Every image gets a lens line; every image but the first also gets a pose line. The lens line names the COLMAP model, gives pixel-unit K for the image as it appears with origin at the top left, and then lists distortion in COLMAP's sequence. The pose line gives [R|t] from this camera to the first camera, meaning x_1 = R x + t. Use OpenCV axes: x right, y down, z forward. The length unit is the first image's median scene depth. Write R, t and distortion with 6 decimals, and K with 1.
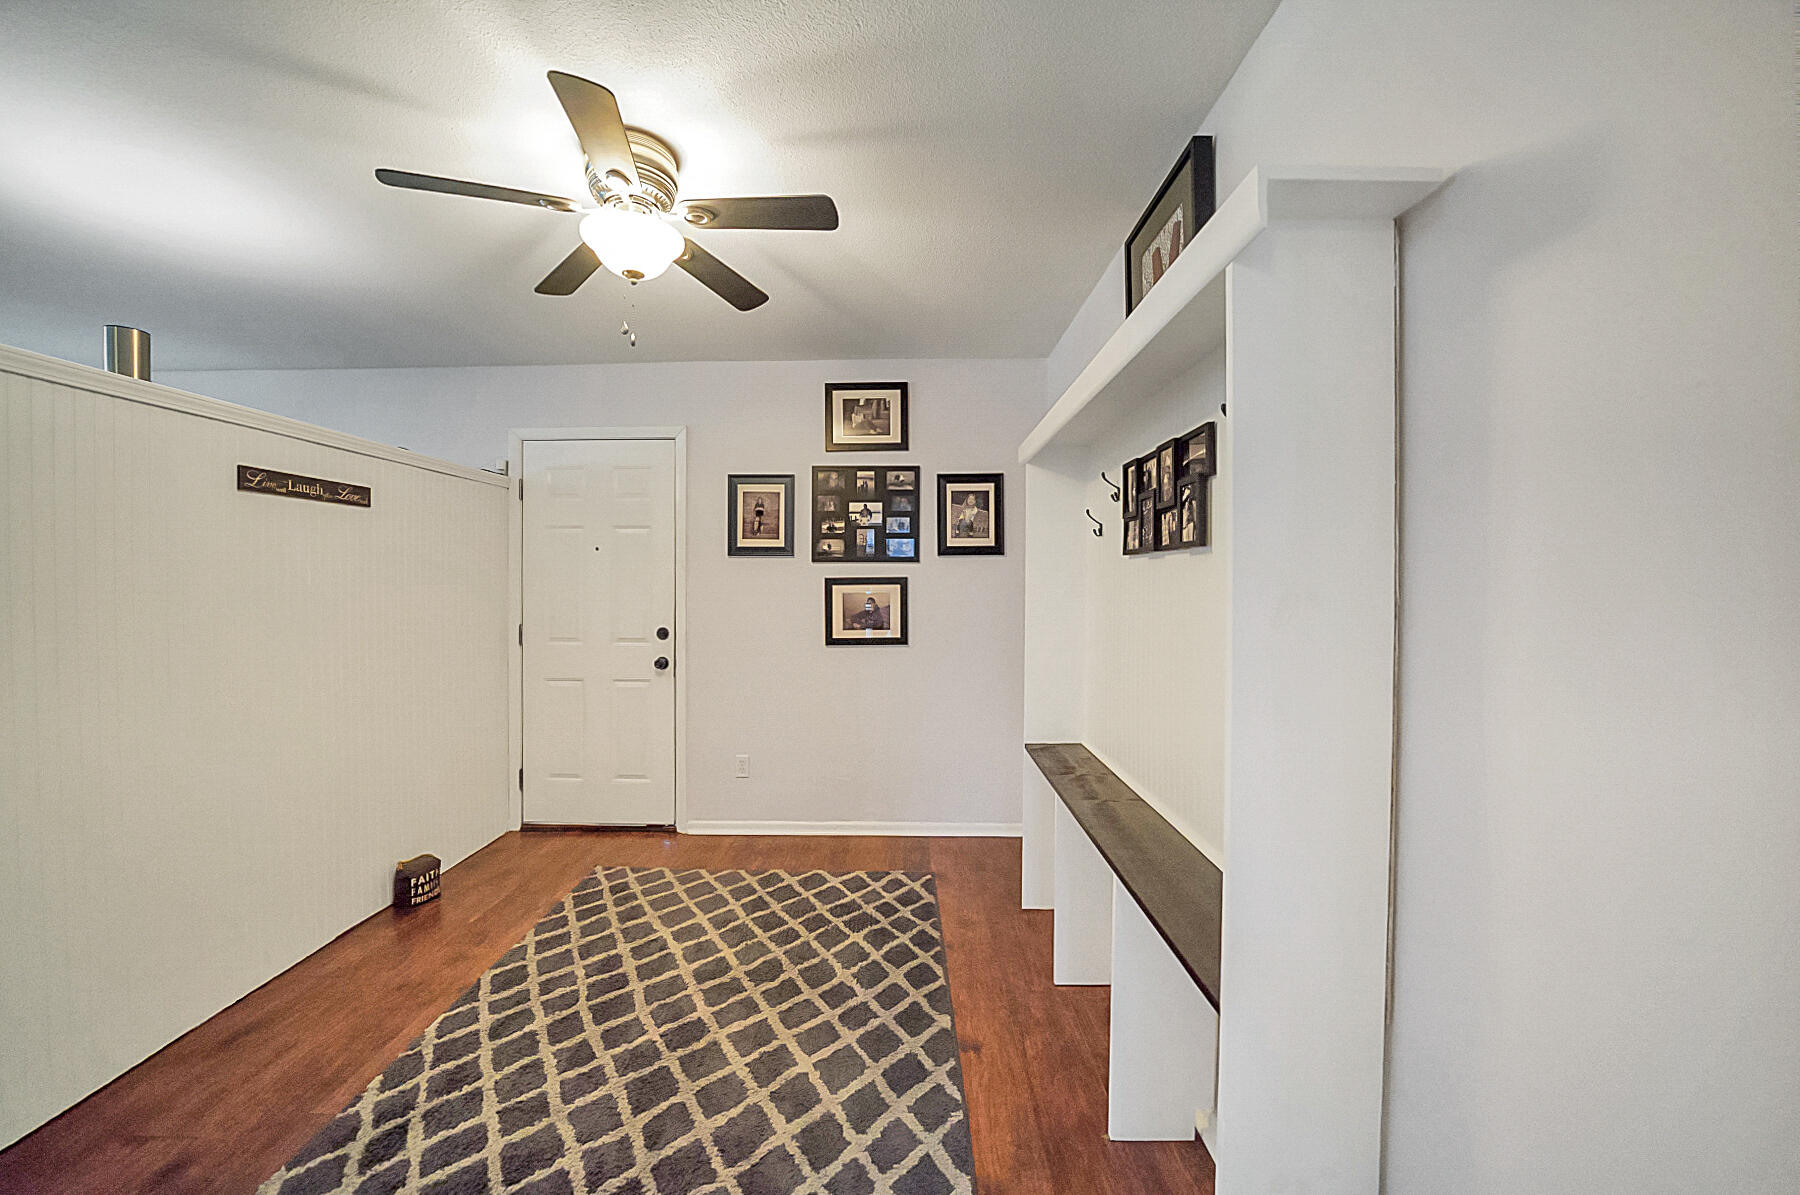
lens RADIAL K [[660.4, 0, 899.7], [0, 660.4, 594.7], [0, 0, 1]] dist [-0.002231, -0.000290]
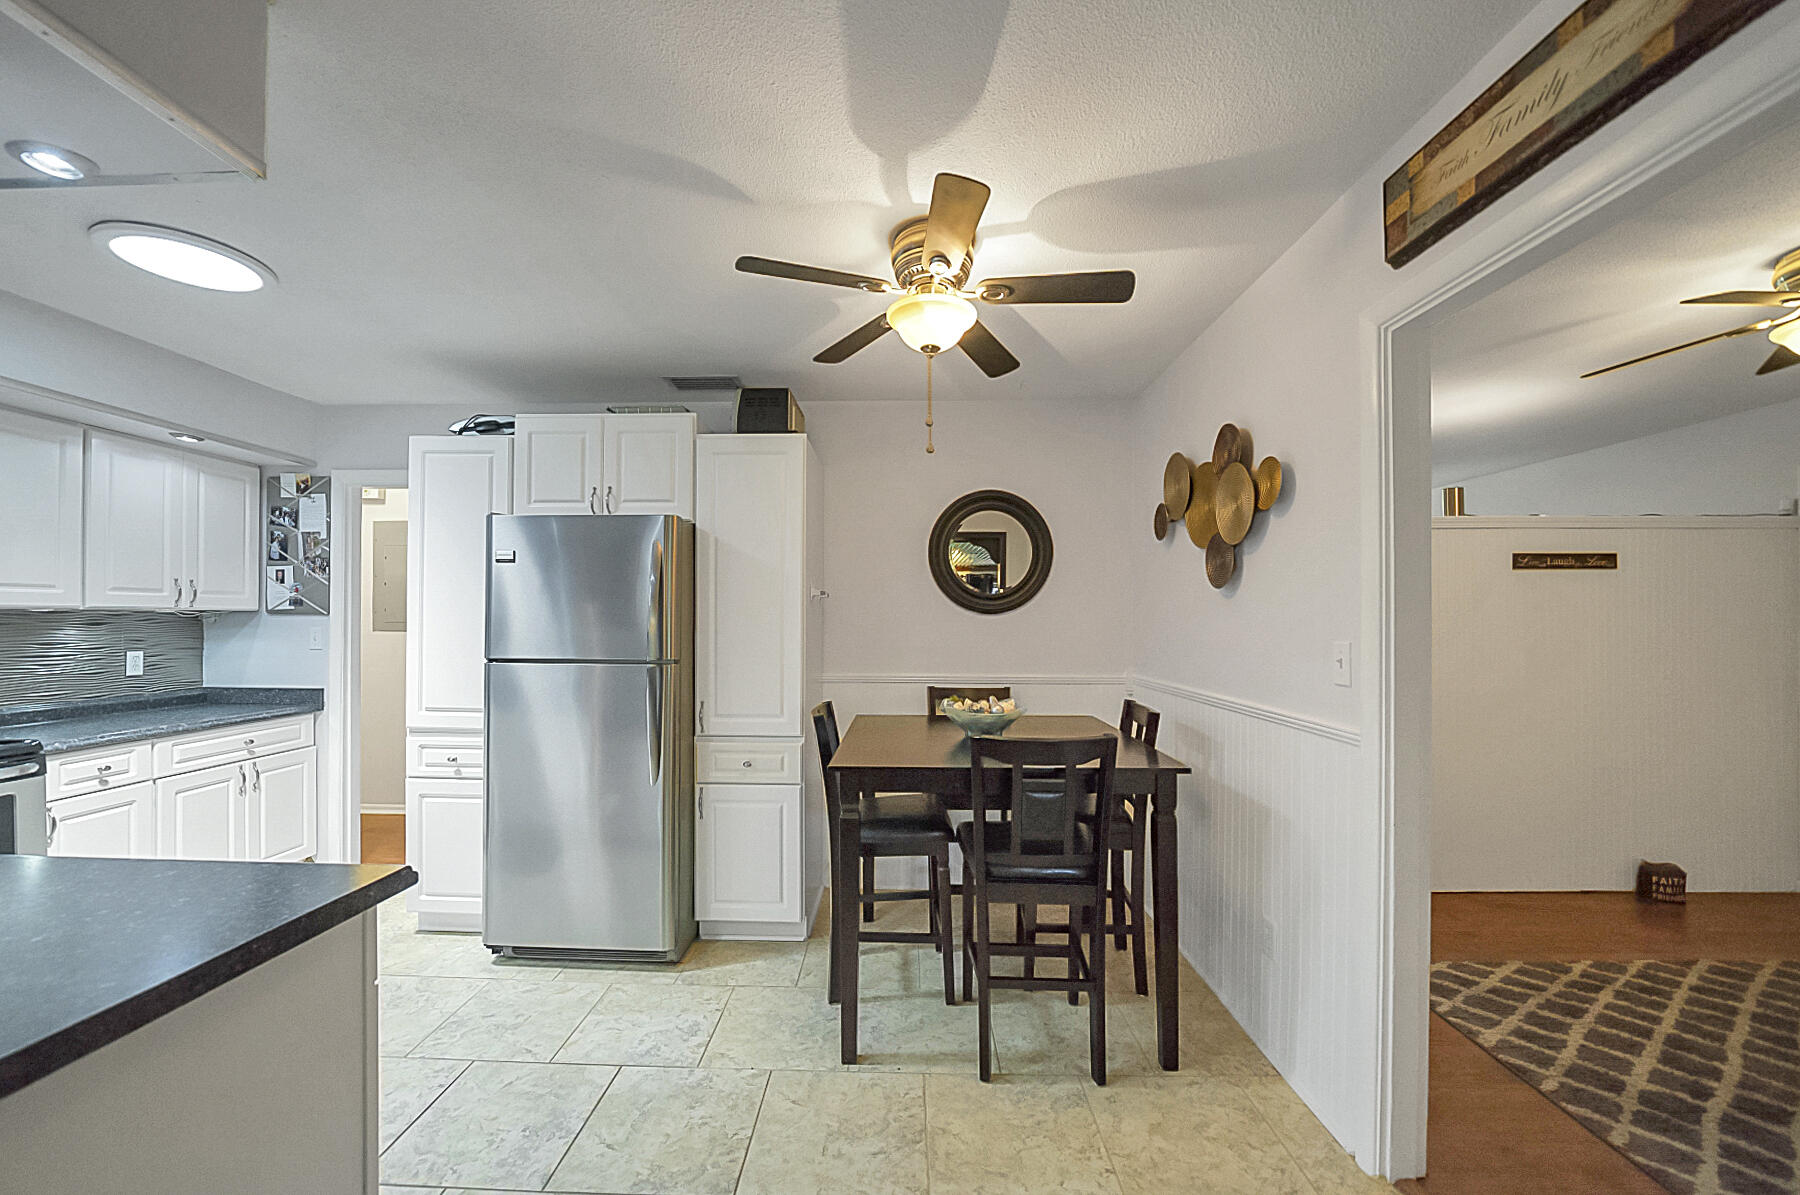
lens RADIAL K [[665.0, 0, 868.5], [0, 665.0, 618.3], [0, 0, 1]] dist [-0.009093, 0.000210]
pose [[-0.022693, -0.007904, -0.999711, 0.544827], [-0.017482, 0.999819, -0.007508, -0.001966], [0.999590, 0.017307, -0.022828, -0.452608]]
